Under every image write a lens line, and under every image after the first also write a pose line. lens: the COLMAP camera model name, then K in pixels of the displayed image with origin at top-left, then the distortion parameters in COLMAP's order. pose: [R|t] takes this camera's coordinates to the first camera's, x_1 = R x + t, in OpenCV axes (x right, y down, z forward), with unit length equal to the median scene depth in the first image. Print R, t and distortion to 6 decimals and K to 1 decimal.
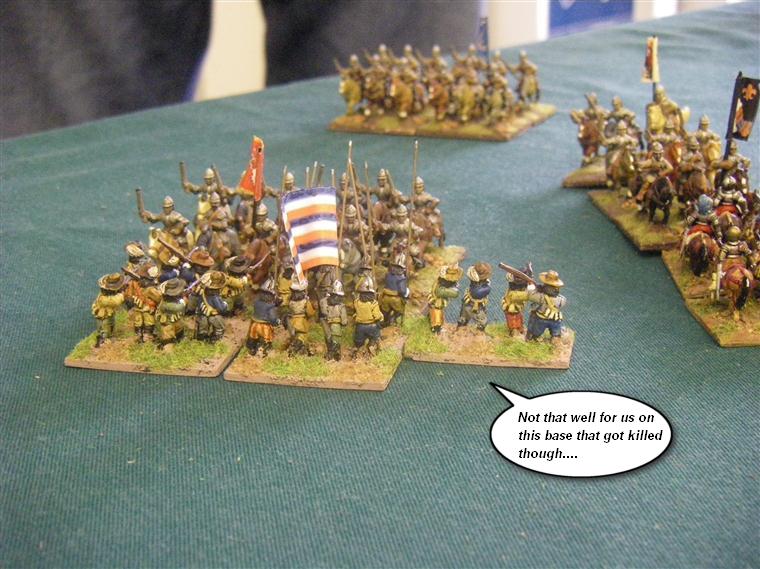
lens RADIAL K [[1384.4, 0, 380.3], [0, 1384.4, 286.0], [0, 0, 1]] dist [0.035106, 0.000000]
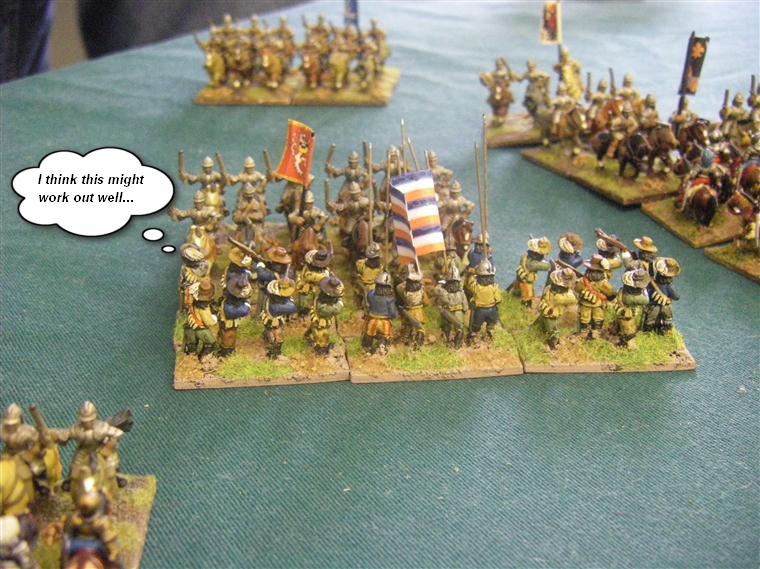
lens RADIAL K [[1245.2, 0, 379.5], [0, 1245.2, 284.0], [0, 0, 1]] dist [-0.012673, 0.000000]
pose [[0.936058, -0.106507, 0.335338, -0.316957], [0.089500, 0.993810, 0.065815, -0.045523], [-0.340272, -0.031594, 0.939796, 0.171044]]
